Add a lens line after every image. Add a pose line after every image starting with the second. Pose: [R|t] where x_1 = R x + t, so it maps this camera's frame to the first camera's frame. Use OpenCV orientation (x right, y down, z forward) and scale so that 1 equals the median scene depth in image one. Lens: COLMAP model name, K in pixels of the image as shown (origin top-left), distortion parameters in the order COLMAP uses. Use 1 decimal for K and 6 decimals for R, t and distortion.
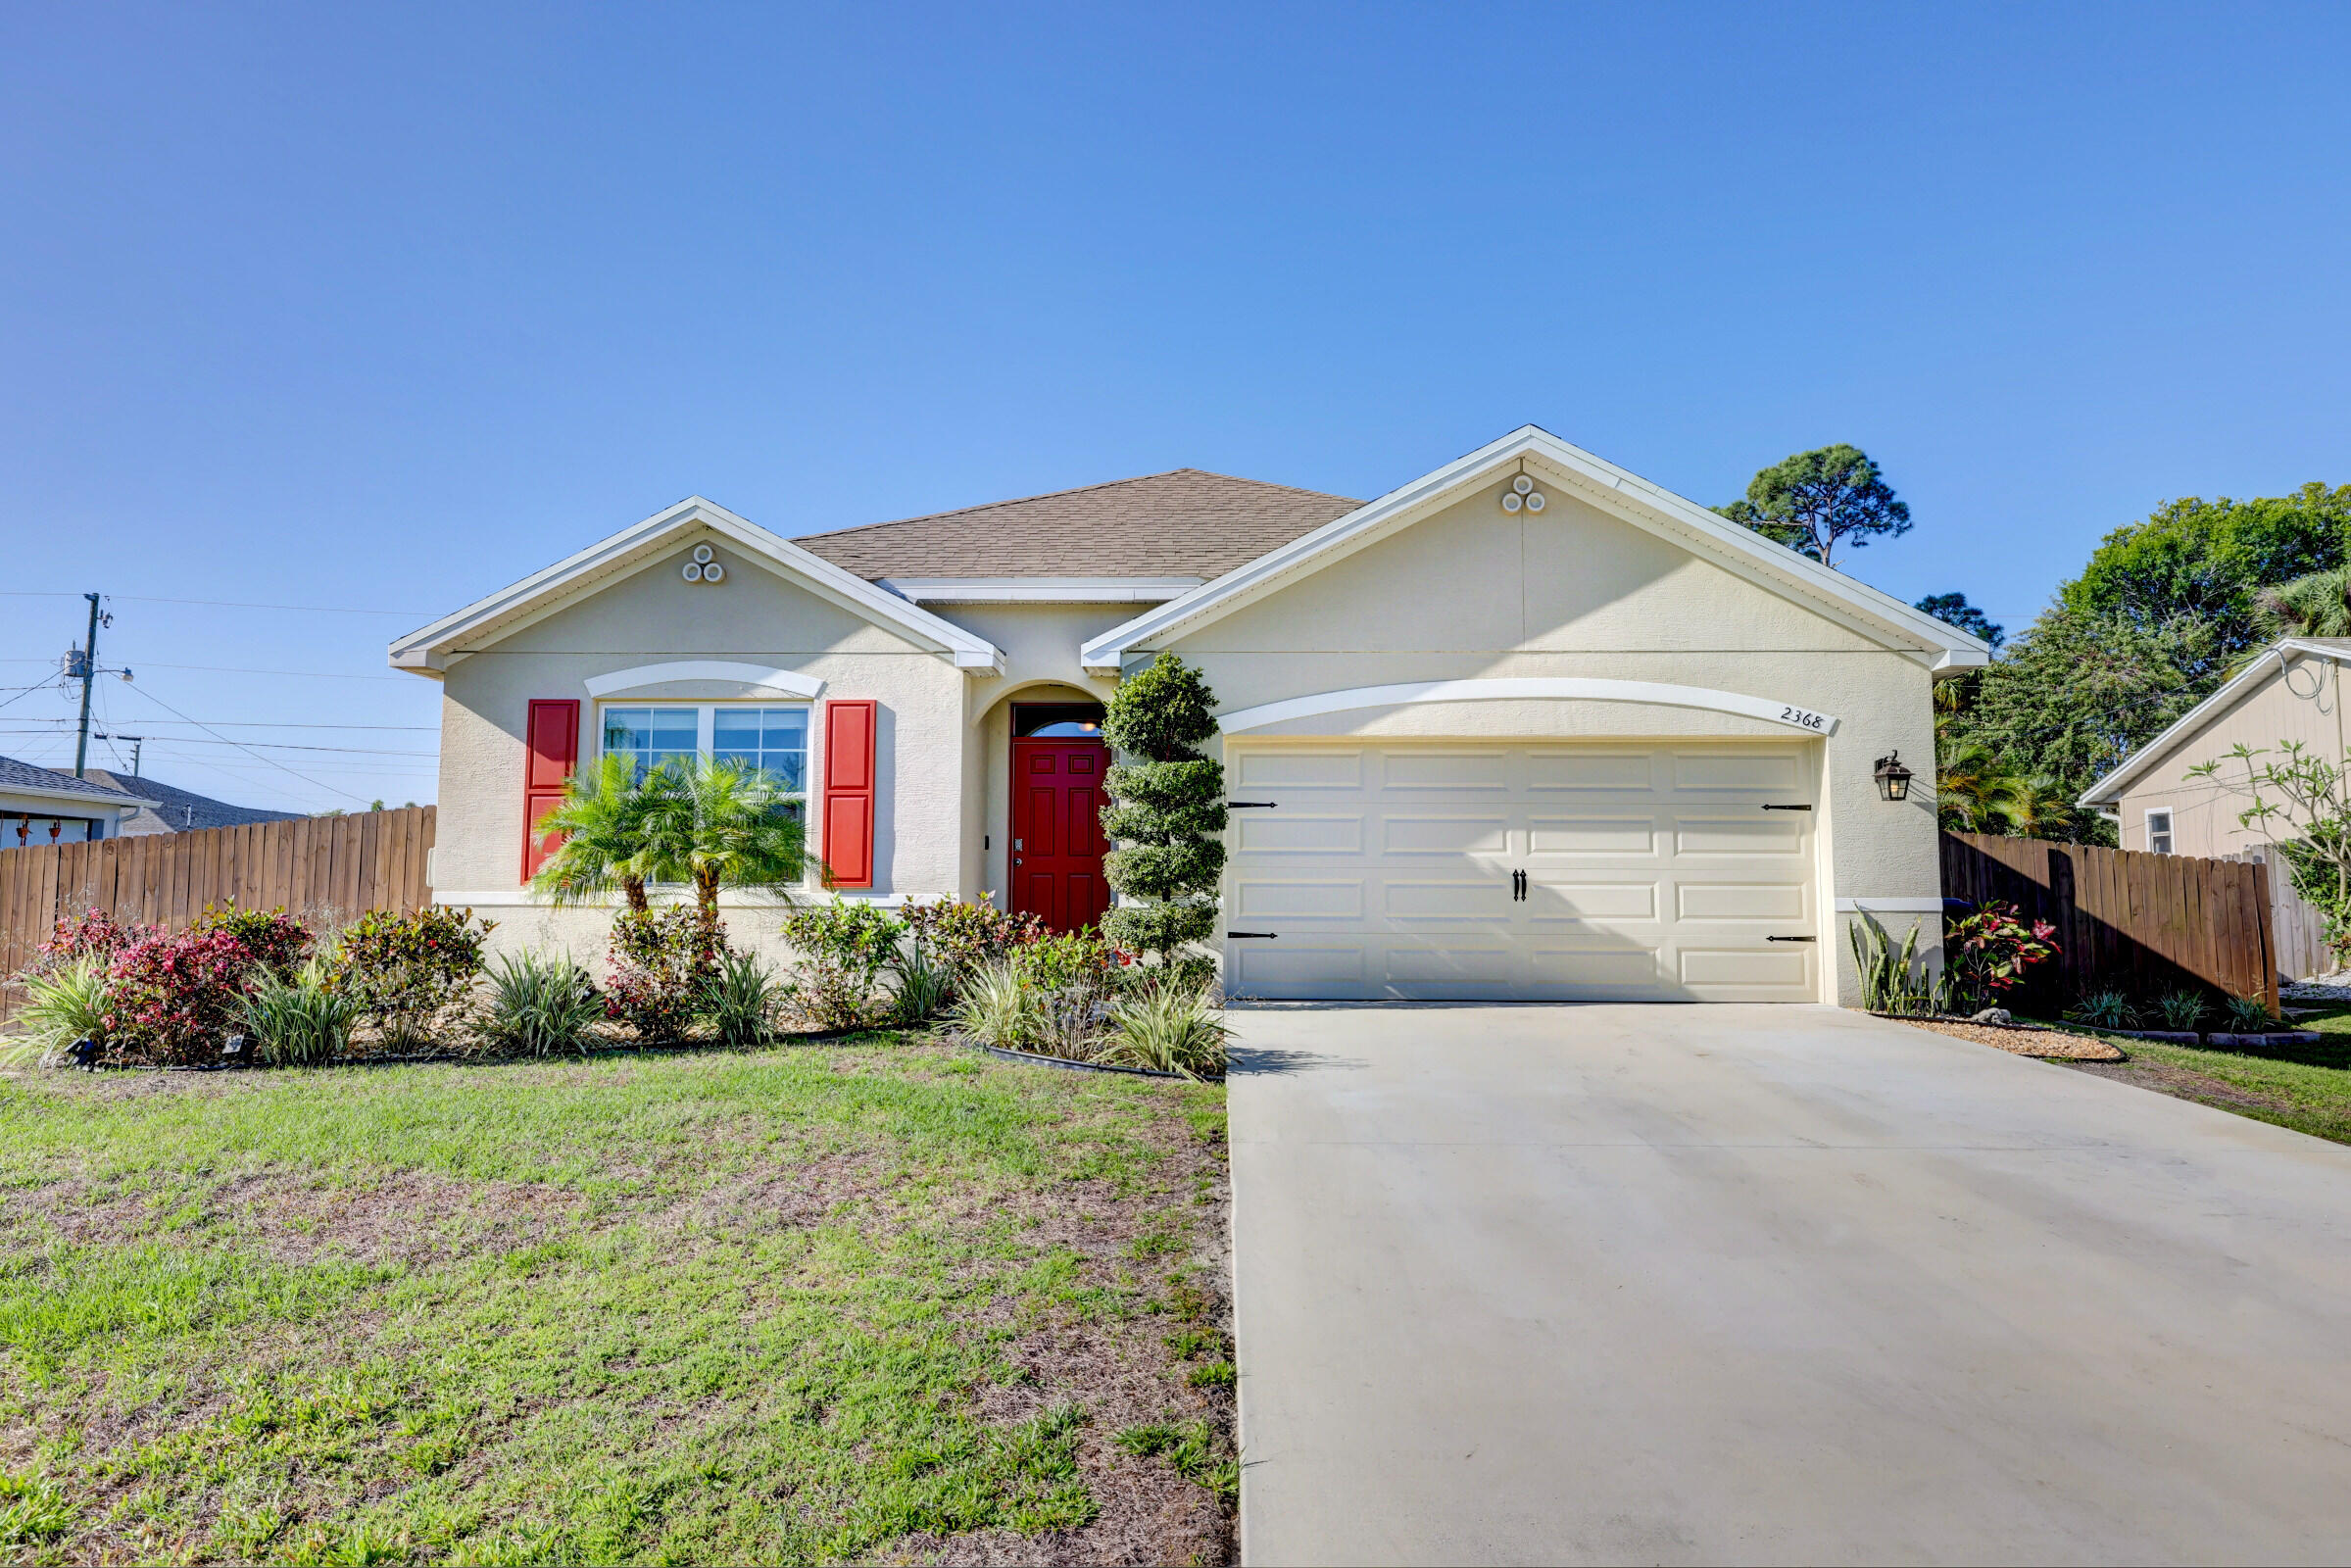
lens RADIAL K [[1348.5, 0, 1175.5], [0, 1348.5, 784.0], [0, 0, 1]] dist [-0.002478, -0.000395]
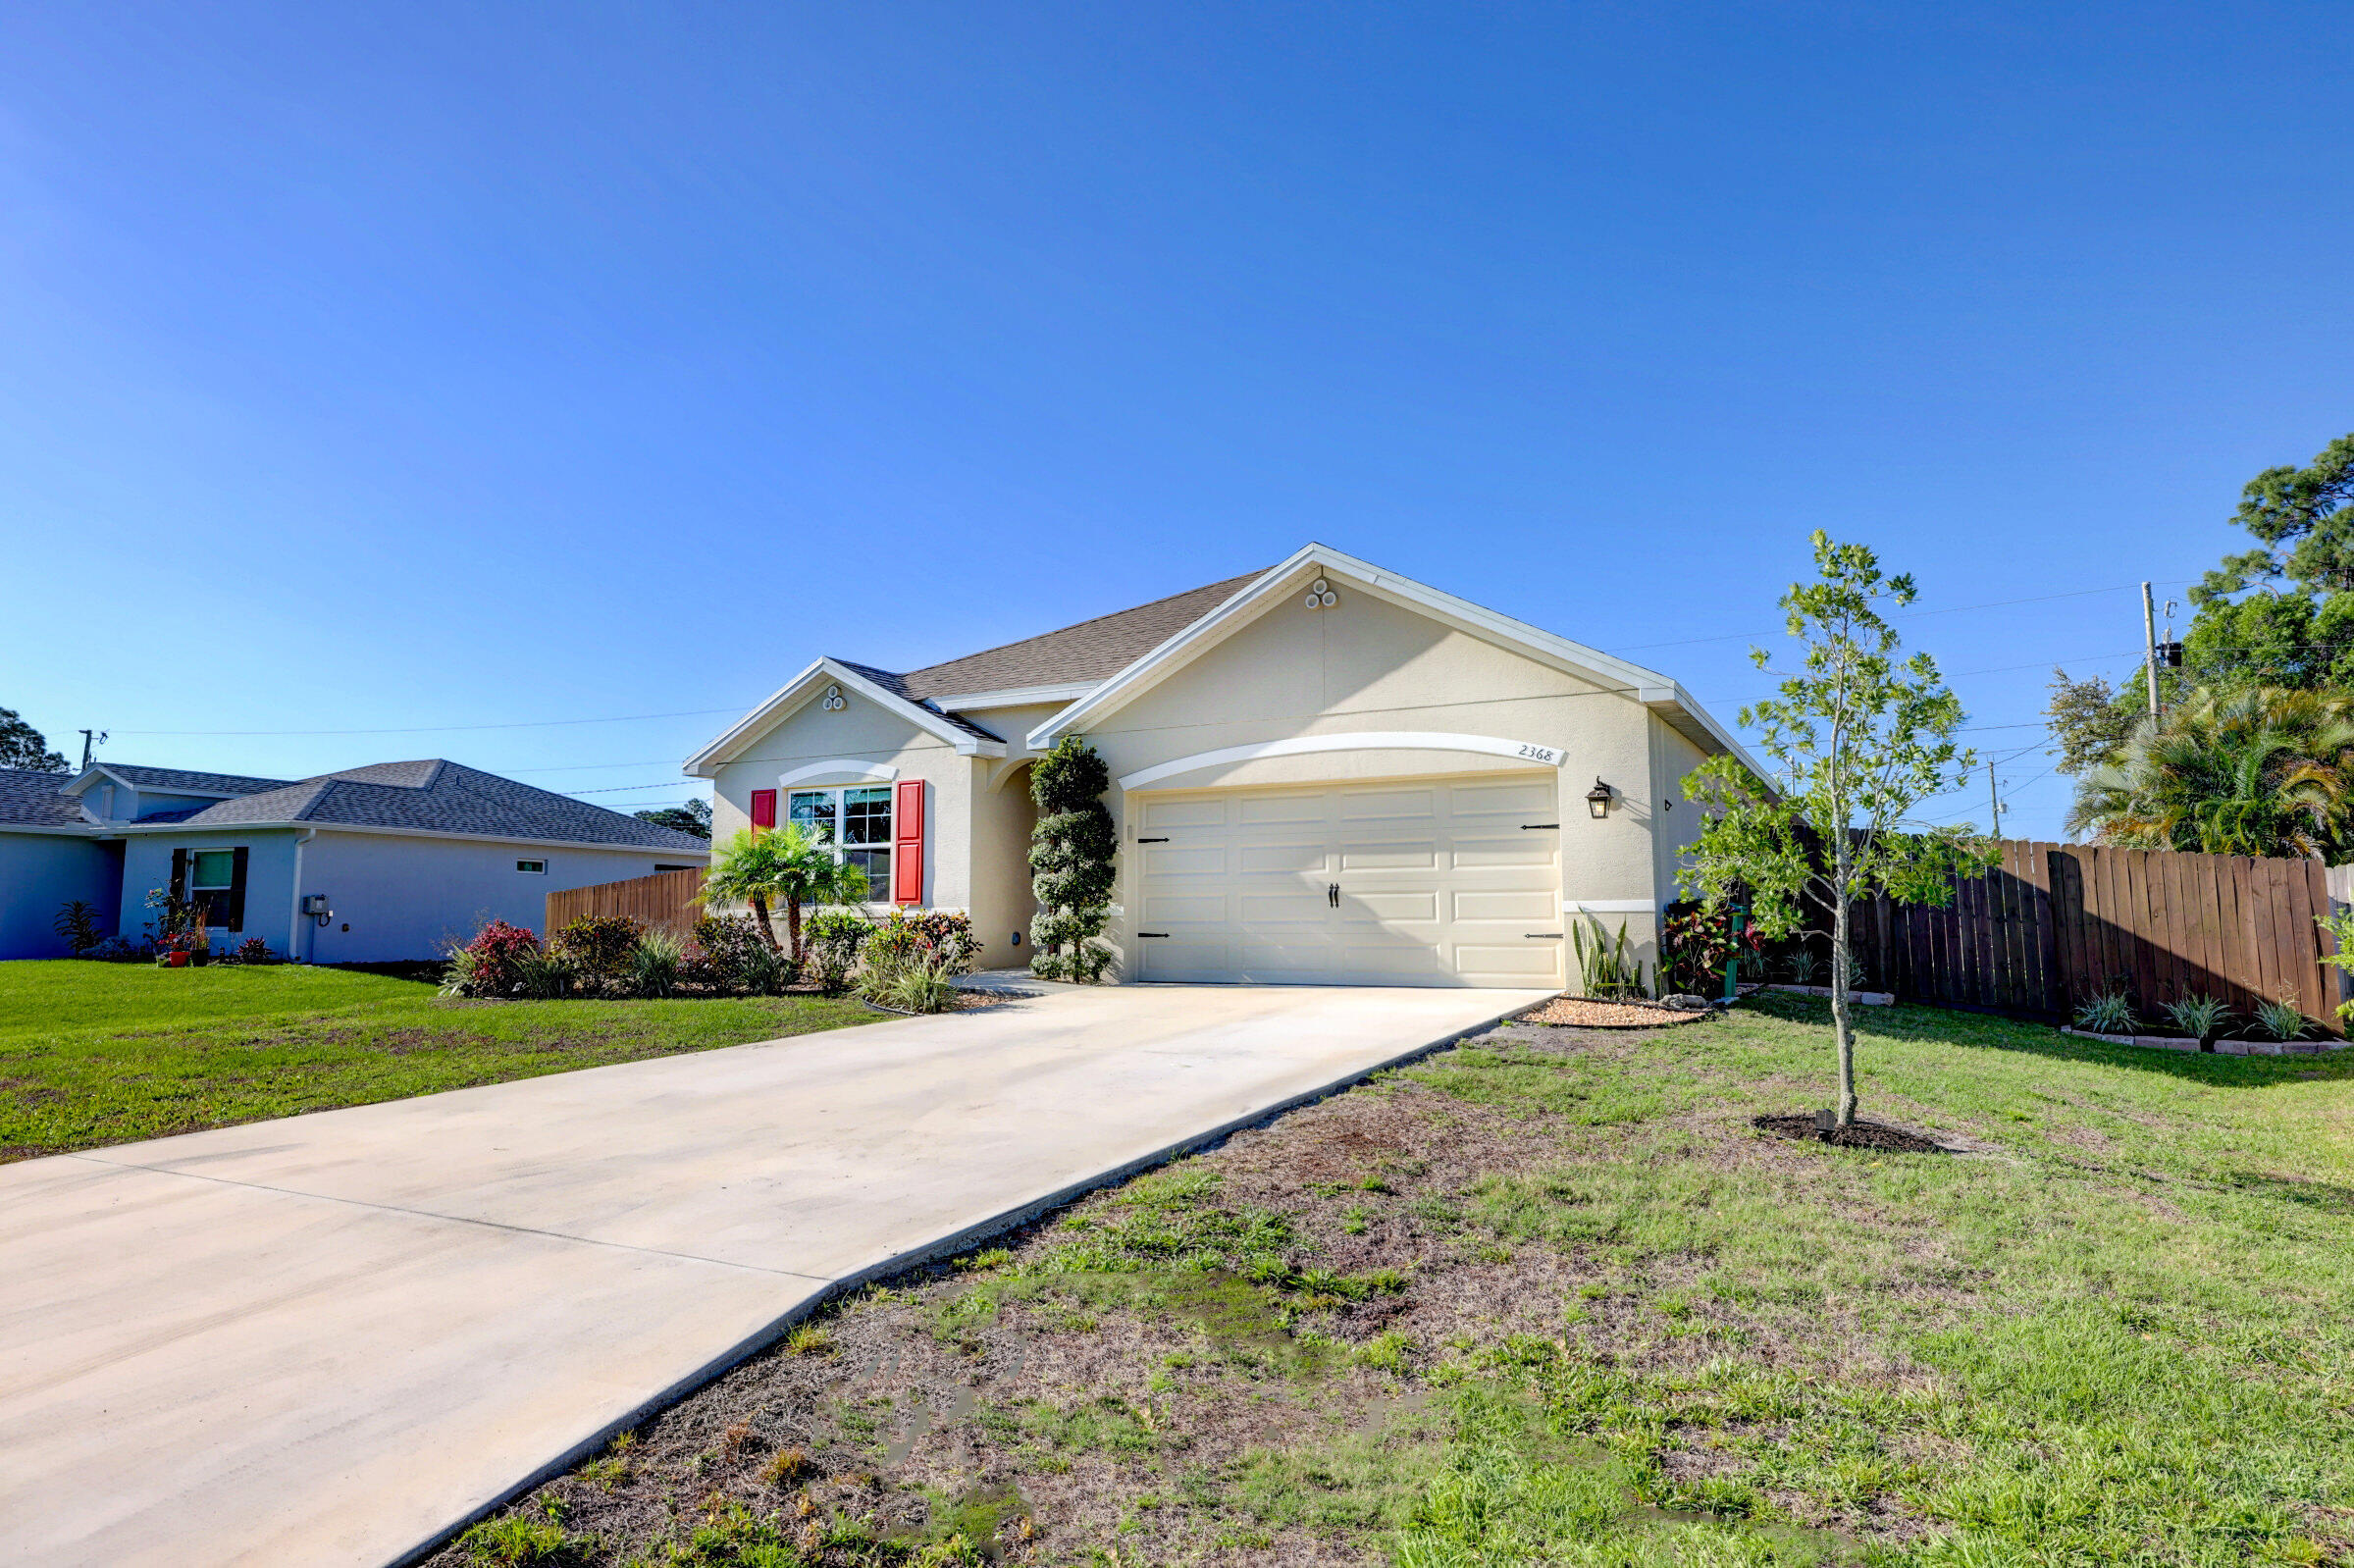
lens RADIAL K [[1350.2, 0, 1177.0], [0, 1350.2, 784.0], [0, 0, 1]] dist [-0.002478, -0.000395]
pose [[0.895404, -0.053567, -0.442020, 0.702331], [0.044396, 0.998531, -0.031075, 0.002095], [0.443035, 0.008201, 0.896467, -0.227390]]
